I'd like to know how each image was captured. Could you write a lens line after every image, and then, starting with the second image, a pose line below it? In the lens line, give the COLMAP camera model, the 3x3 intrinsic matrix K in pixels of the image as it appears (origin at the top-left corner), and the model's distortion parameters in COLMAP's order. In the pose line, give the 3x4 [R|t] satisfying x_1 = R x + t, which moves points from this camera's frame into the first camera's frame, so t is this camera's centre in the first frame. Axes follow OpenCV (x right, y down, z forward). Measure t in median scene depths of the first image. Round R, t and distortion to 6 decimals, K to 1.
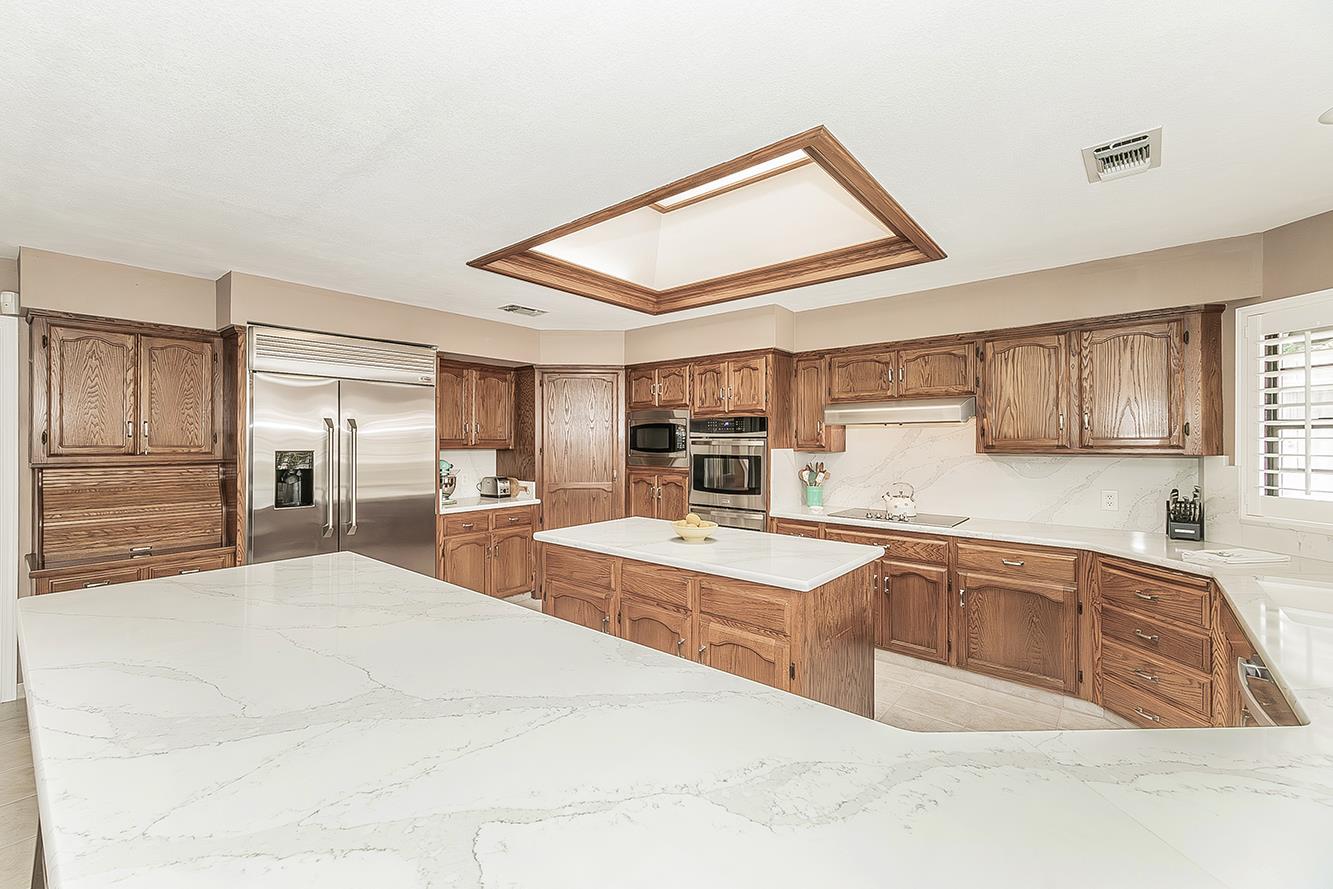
lens RADIAL K [[554.3, 0, 632.2], [0, 554.3, 438.5], [0, 0, 1]] dist [0.014987, -0.000907]
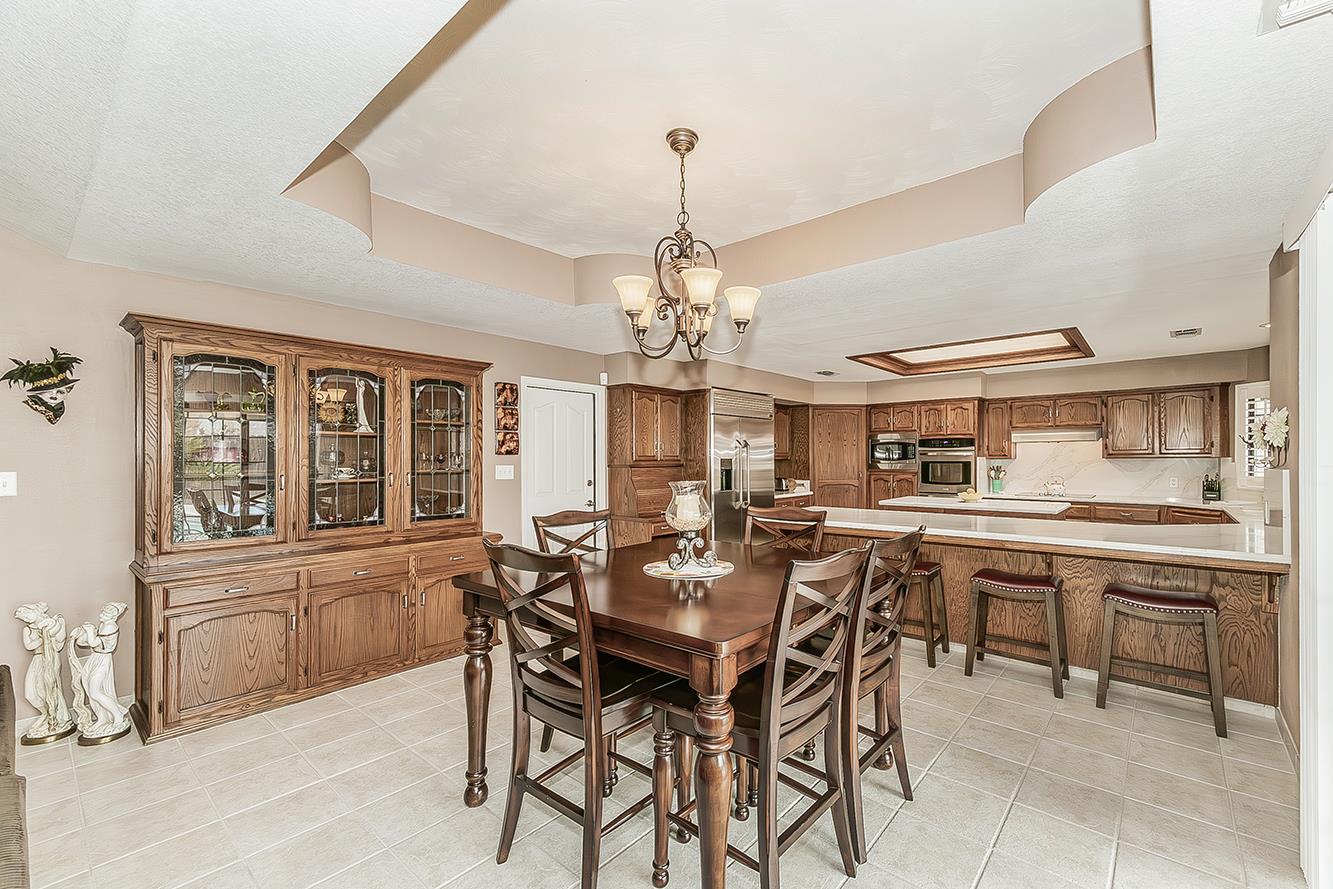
lens RADIAL K [[561.7, 0, 705.1], [0, 561.7, 458.4], [0, 0, 1]] dist [0.006184, -0.001898]
pose [[0.999130, -0.004893, 0.041427, -0.644073], [0.004714, 0.999979, 0.004418, 0.011461], [-0.041448, -0.004219, 0.999132, -0.664665]]
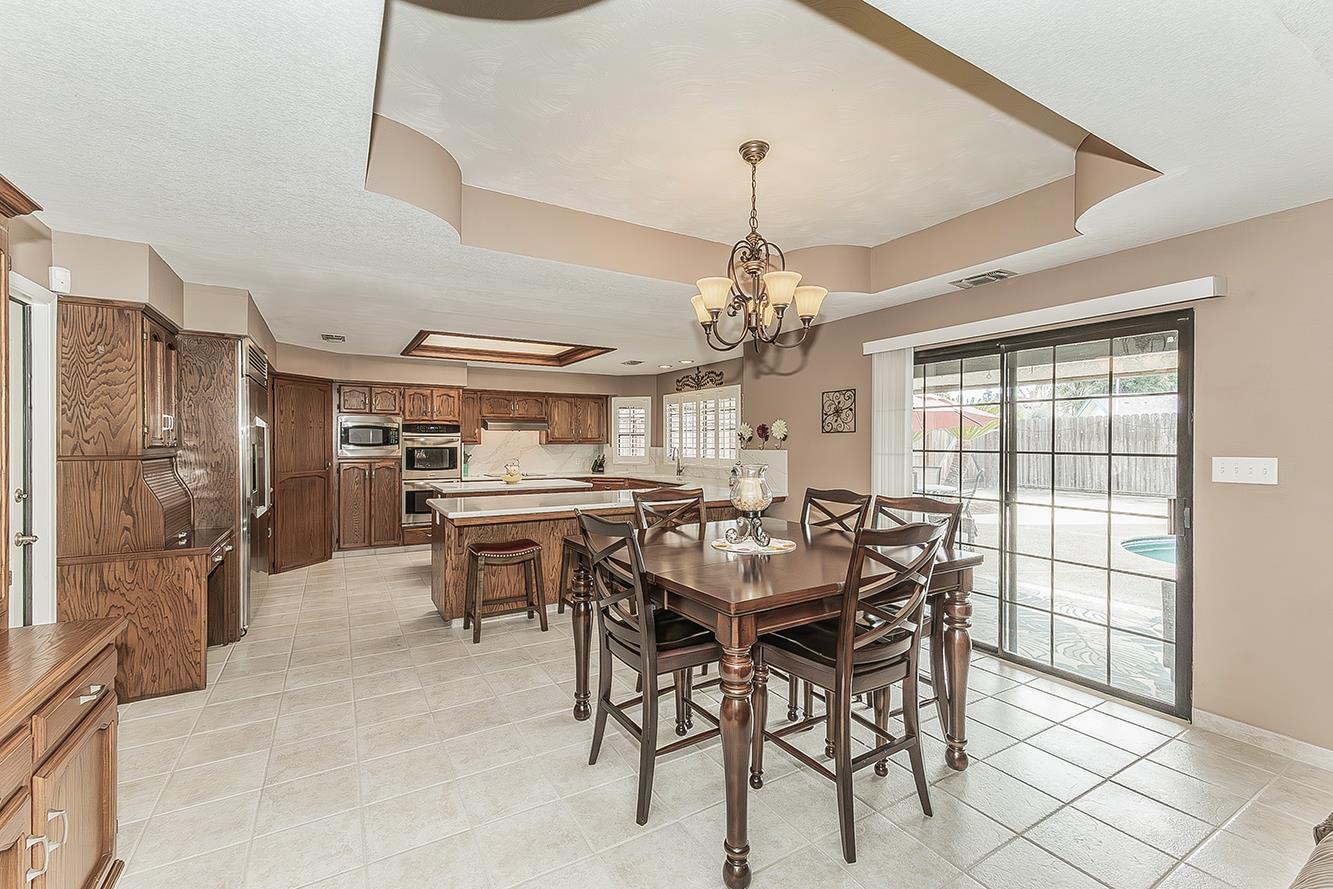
lens RADIAL K [[561.7, 0, 659.3], [0, 561.7, 445.3], [0, 0, 1]] dist [0.006184, -0.001898]
pose [[0.306937, -0.004086, 0.951721, -1.271488], [-0.004528, 0.999973, 0.005753, 0.012870], [-0.951719, -0.006075, 0.306910, -0.152701]]
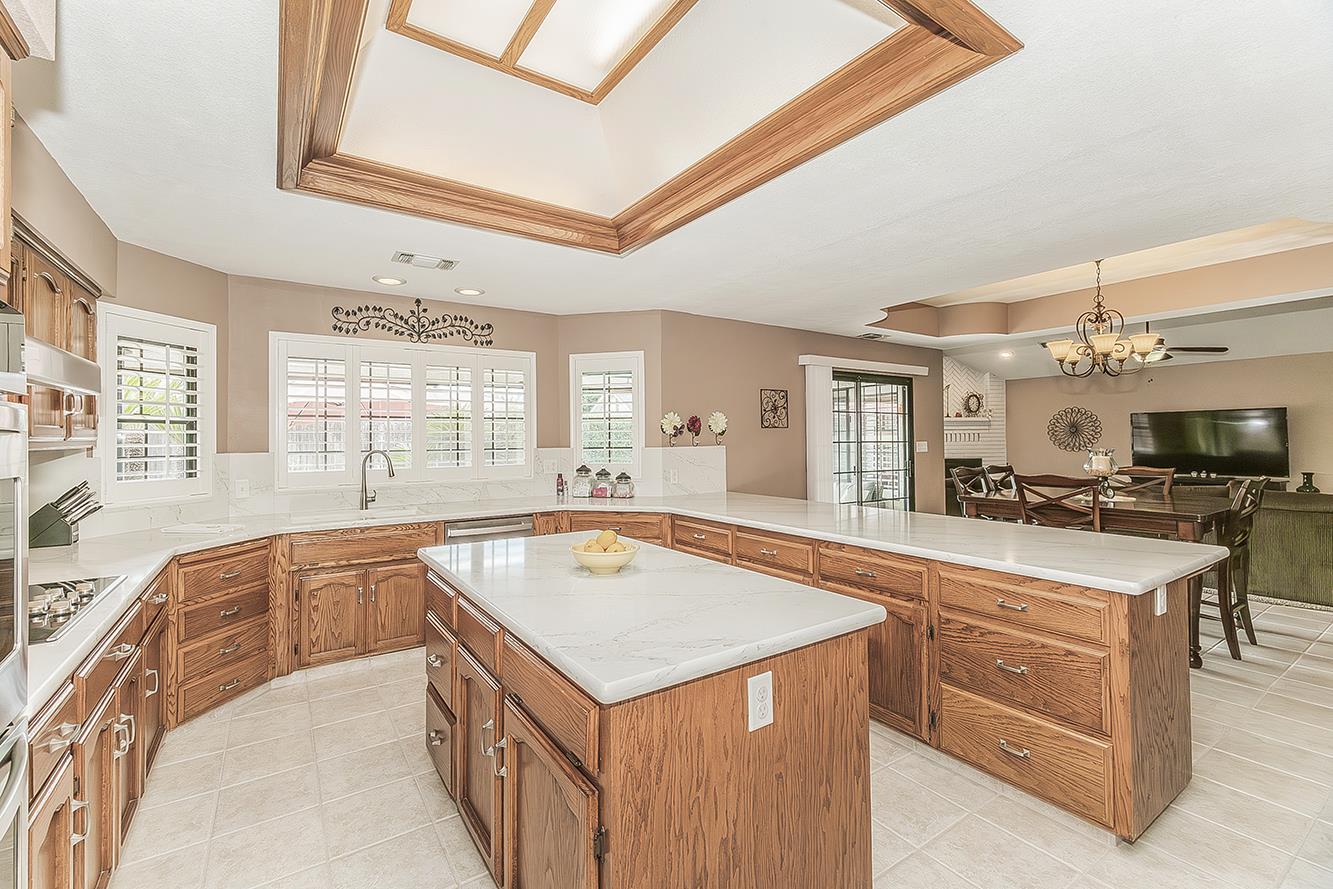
lens RADIAL K [[561.7, 0, 627.8], [0, 561.7, 427.2], [0, 0, 1]] dist [0.006184, -0.001898]
pose [[-0.963550, 0.014123, 0.267155, -0.069880], [0.007797, 0.999664, -0.024724, 0.019048], [-0.267414, -0.021740, -0.963336, 1.172128]]
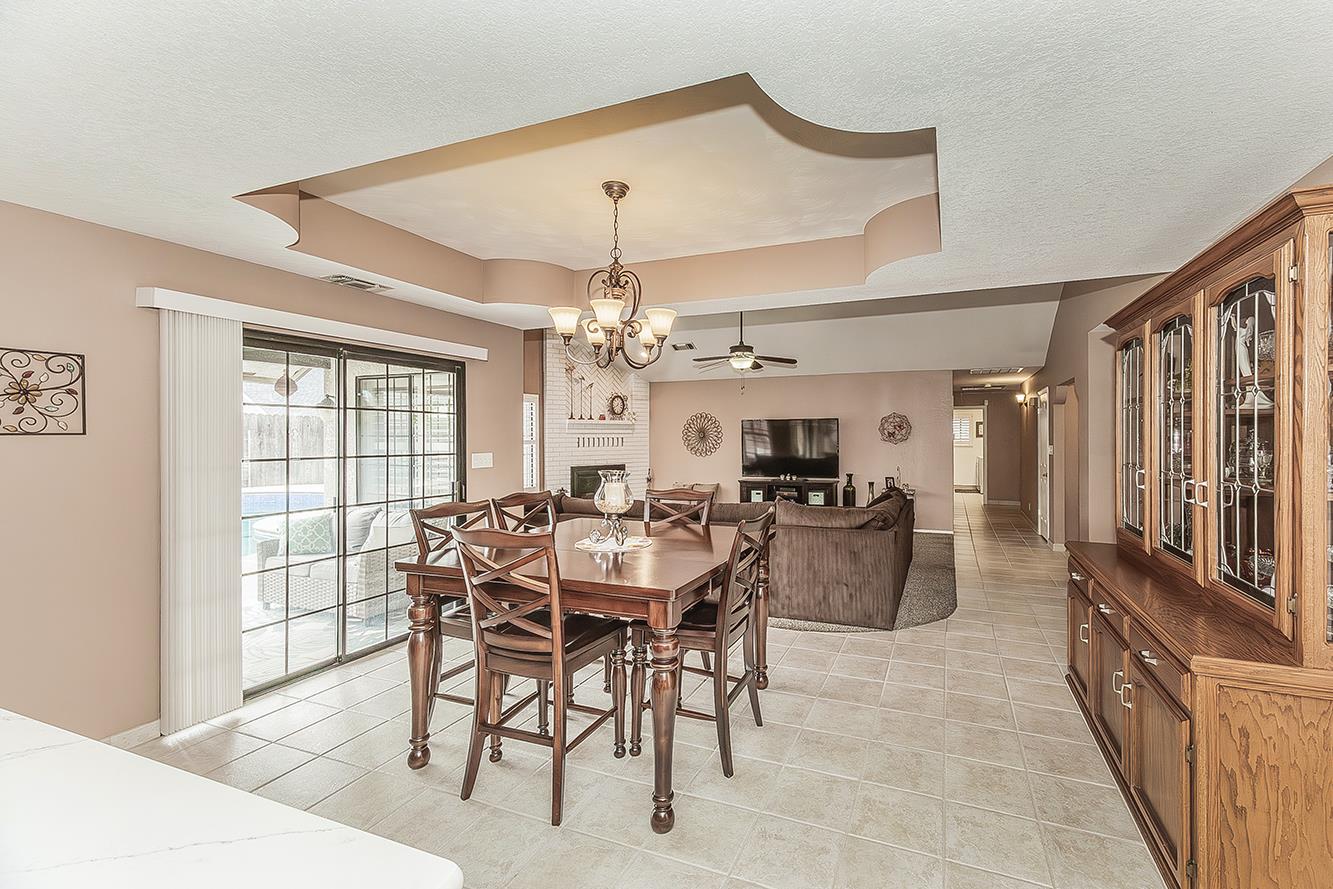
lens RADIAL K [[561.7, 0, 738.2], [0, 561.7, 438.1], [0, 0, 1]] dist [0.006184, -0.001898]
pose [[-0.928873, 0.002647, -0.370390, -0.513771], [0.002274, 0.999996, 0.001445, -0.004150], [0.370392, 0.000500, -0.928875, 0.656063]]
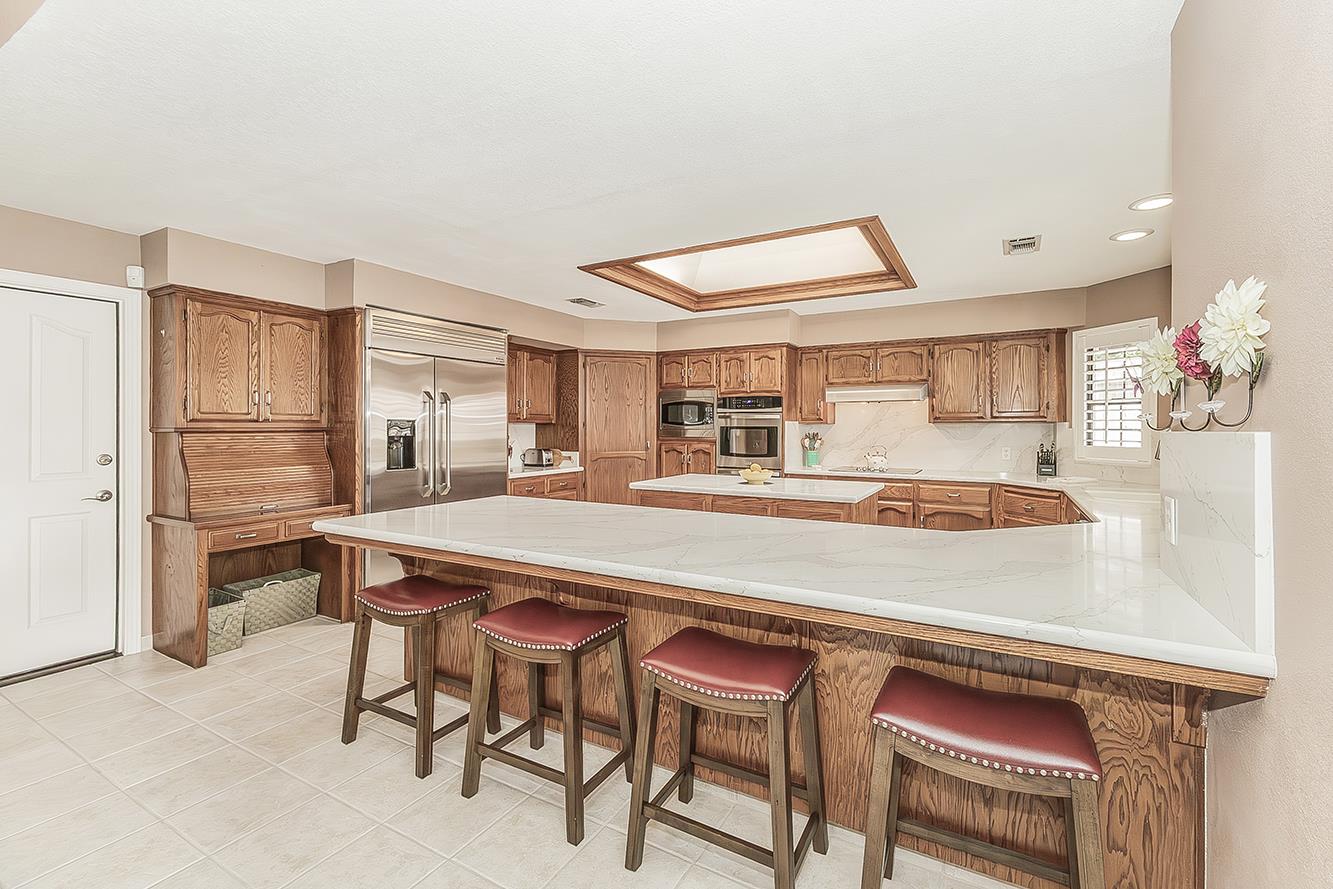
lens RADIAL K [[561.7, 0, 709.0], [0, 561.7, 426.6], [0, 0, 1]] dist [0.006184, -0.001898]
pose [[0.968770, -0.000182, 0.247961, -0.246566], [-0.000774, 0.999993, 0.003760, 0.027212], [-0.247959, -0.003834, 0.968763, -0.222150]]
